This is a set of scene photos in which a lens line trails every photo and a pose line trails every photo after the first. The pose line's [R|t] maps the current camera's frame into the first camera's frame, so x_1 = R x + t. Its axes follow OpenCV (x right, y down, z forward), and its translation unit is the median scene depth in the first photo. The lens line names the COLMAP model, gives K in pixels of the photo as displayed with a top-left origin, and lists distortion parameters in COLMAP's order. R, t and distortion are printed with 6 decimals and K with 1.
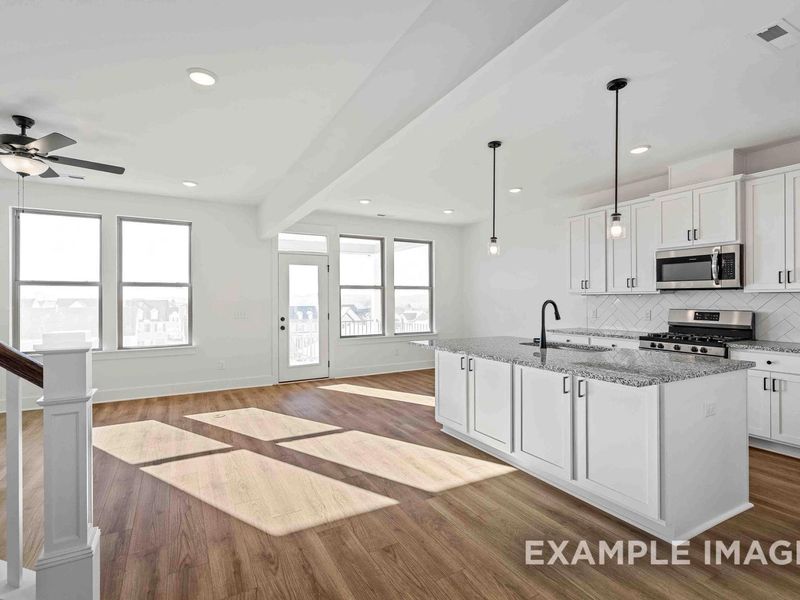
lens RADIAL K [[404.6, 0, 400.0], [0, 404.6, 300.0], [0, 0, 1]] dist [0.001916, 0.000066]
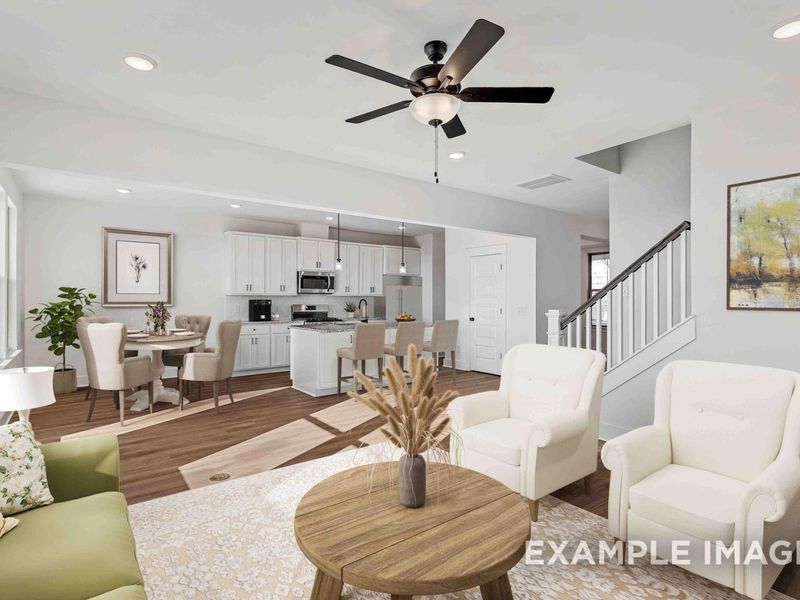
lens RADIAL K [[427.1, 0, 400.0], [0, 427.1, 300.0], [0, 0, 1]] dist [-0.021039, 0.000142]
pose [[-0.147698, 0.000397, 0.989032, -1.211659], [0.003670, 0.999993, 0.000146, 0.004960], [-0.989026, 0.003652, -0.147699, 0.856171]]
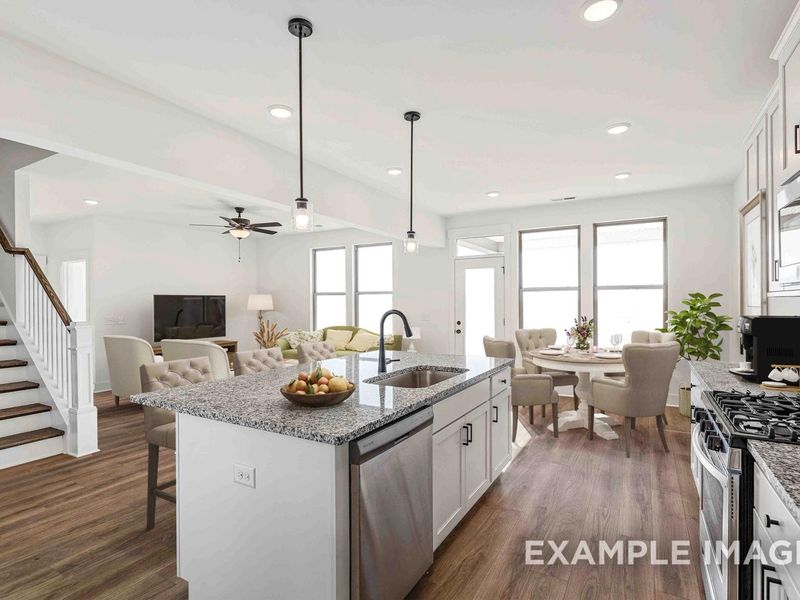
lens RADIAL K [[427.1, 0, 400.0], [0, 427.1, 300.0], [0, 0, 1]] dist [-0.021039, 0.000142]
pose [[0.510874, -0.005004, -0.859641, 0.813522], [0.004846, 0.999984, -0.002941, -0.011975], [0.859642, -0.002663, 0.510890, 0.458315]]
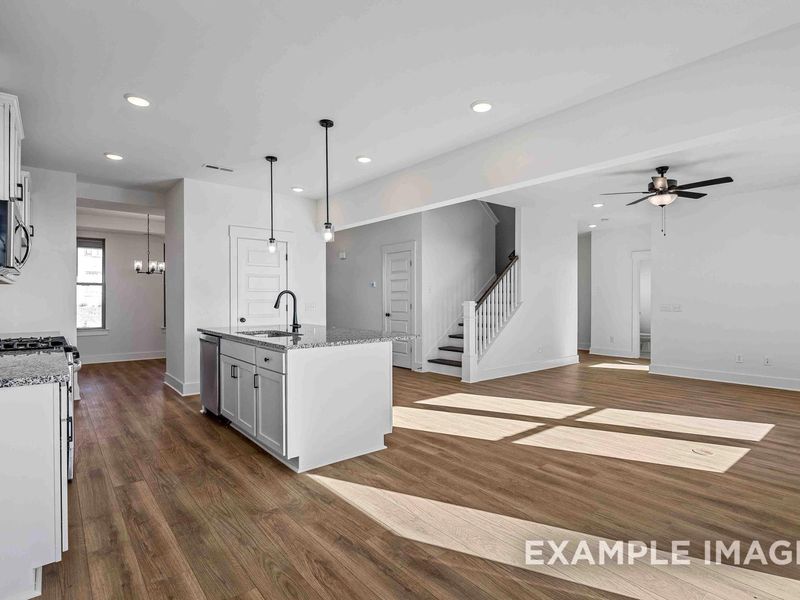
lens RADIAL K [[427.1, 0, 400.0], [0, 427.1, 300.0], [0, 0, 1]] dist [-0.021039, 0.000142]
pose [[-0.984681, 0.002299, -0.174351, 0.202515], [0.001142, 0.999977, 0.006740, 0.015327], [0.174362, 0.006438, -0.984661, 1.701578]]
